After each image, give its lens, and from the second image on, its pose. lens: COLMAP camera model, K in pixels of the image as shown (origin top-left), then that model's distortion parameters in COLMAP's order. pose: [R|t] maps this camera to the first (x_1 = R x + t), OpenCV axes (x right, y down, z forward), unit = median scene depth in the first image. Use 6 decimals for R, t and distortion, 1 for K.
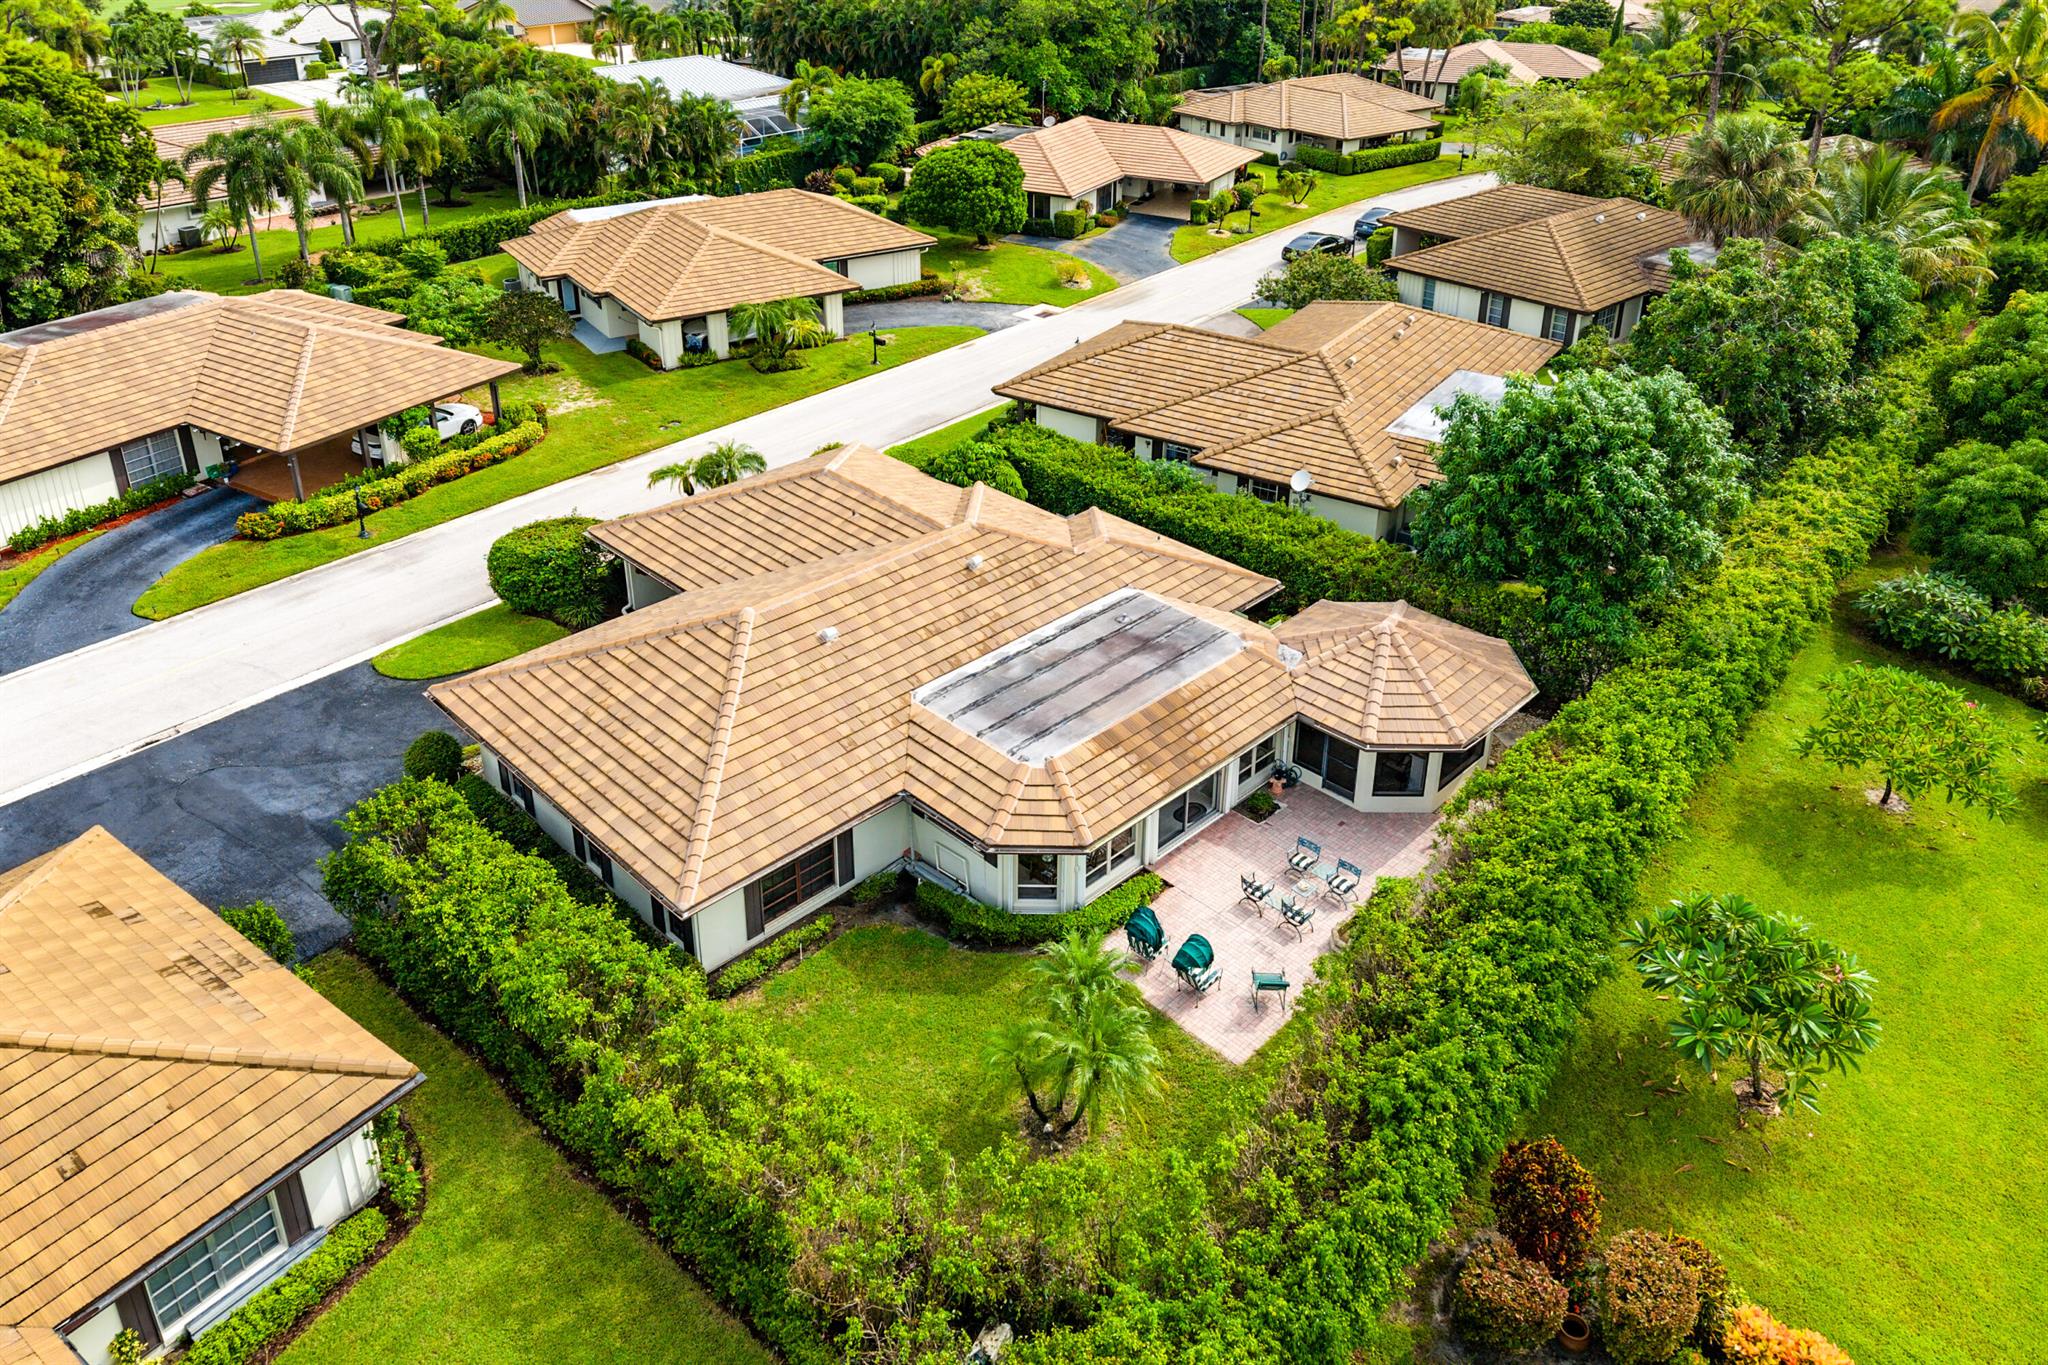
lens RADIAL K [[1374.6, 0, 1024.0], [0, 1374.6, 682.5], [0, 0, 1]] dist [0.049554, 0.000685]
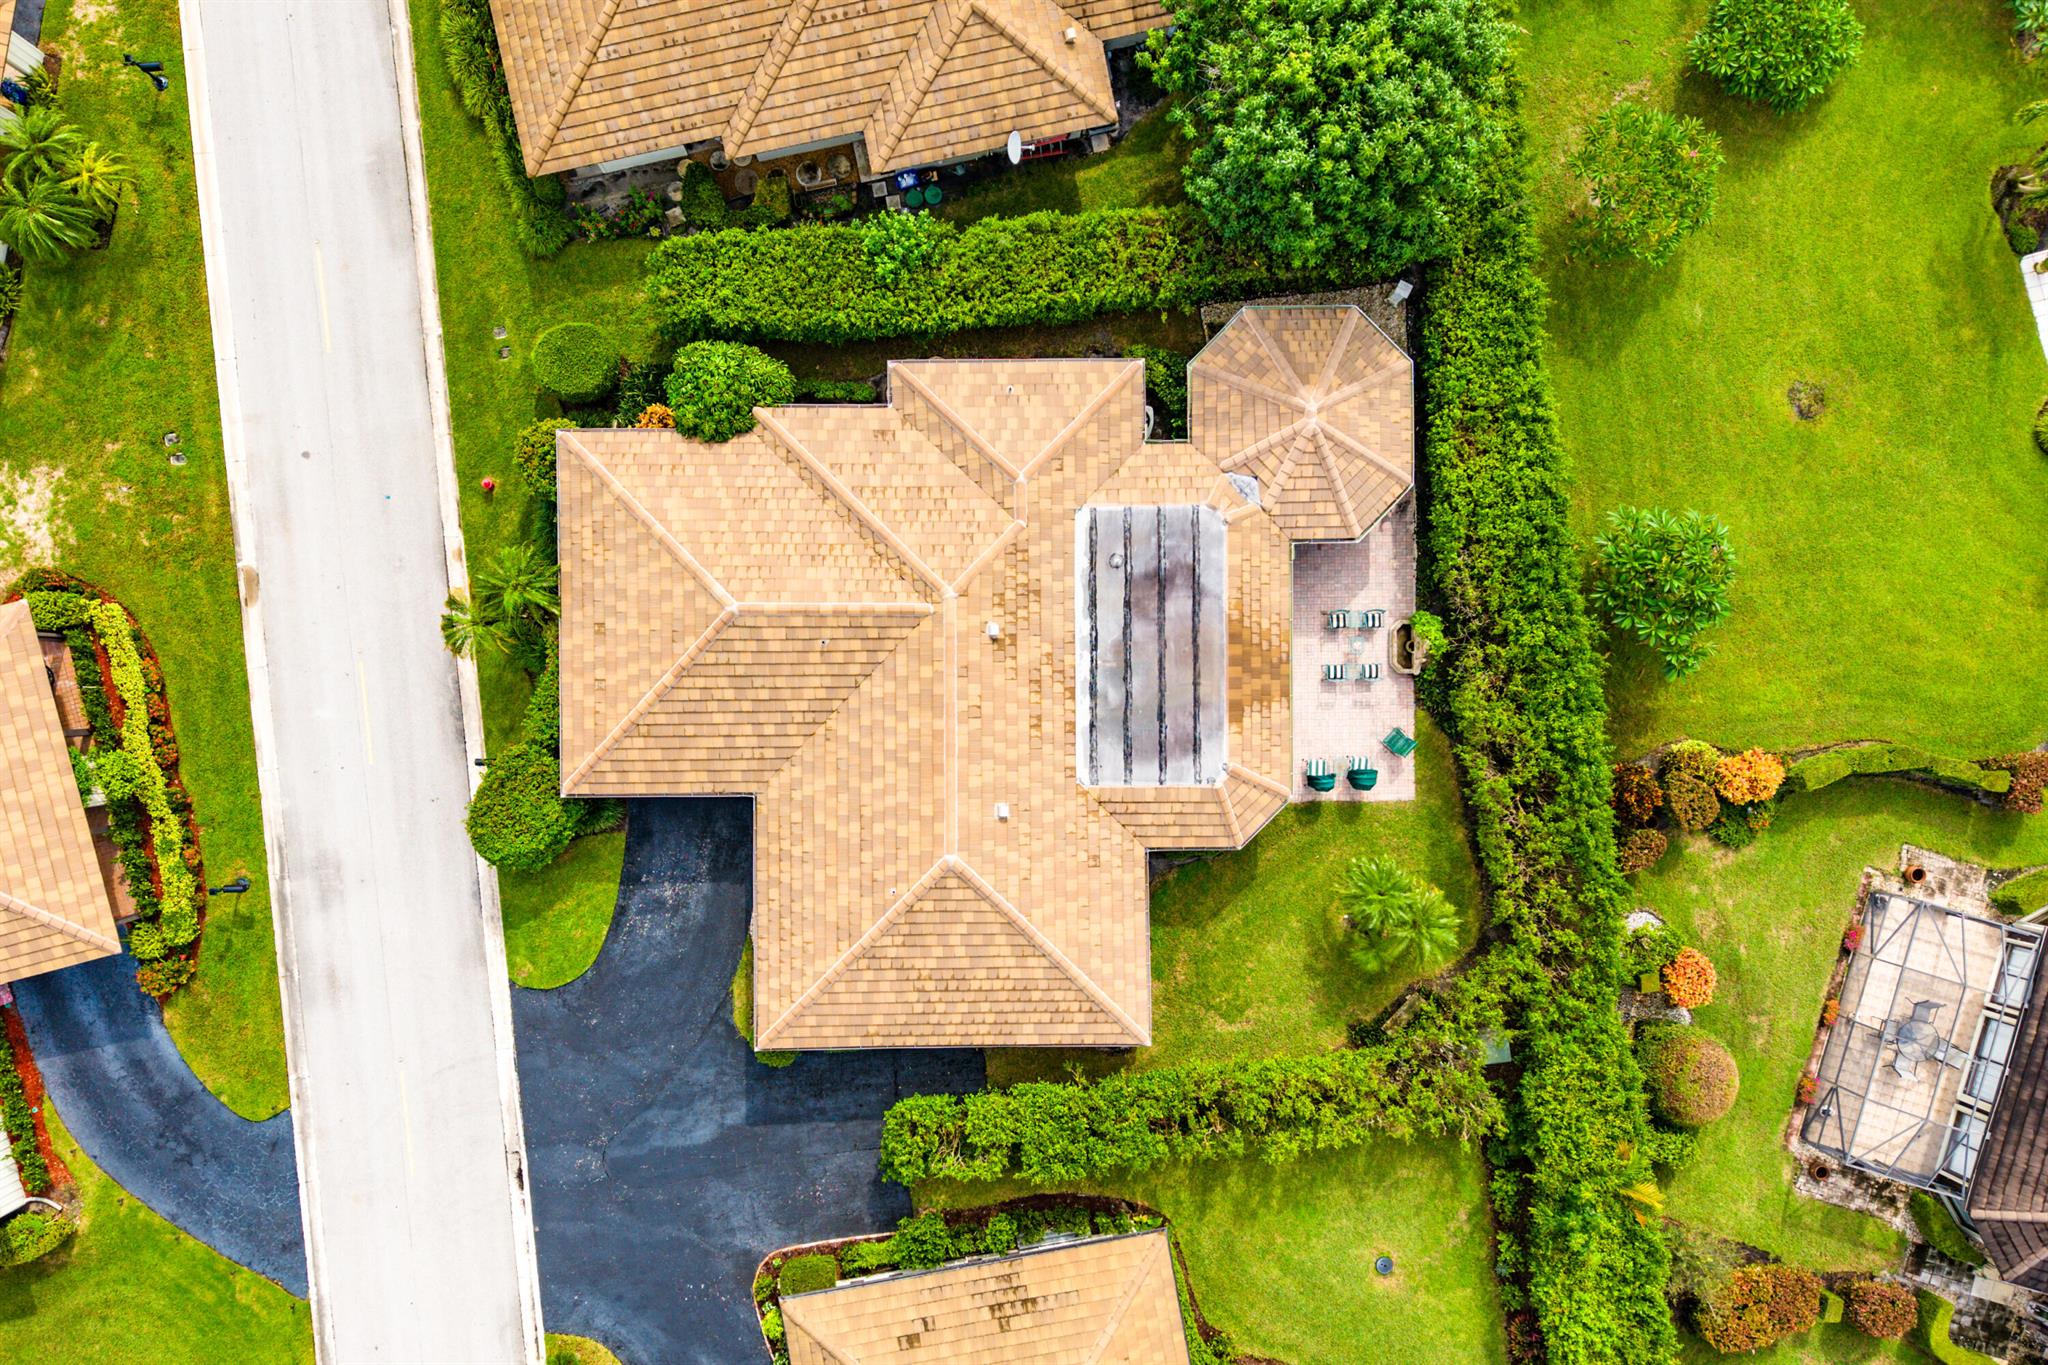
lens RADIAL K [[1374.6, 0, 1024.0], [0, 1374.6, 682.5], [0, 0, 1]] dist [0.049554, 0.000685]
pose [[0.699565, -0.714565, -0.002415, -0.045672], [0.365737, 0.355153, 0.860292, -0.990798], [-0.613877, -0.602714, 0.509796, 0.435837]]
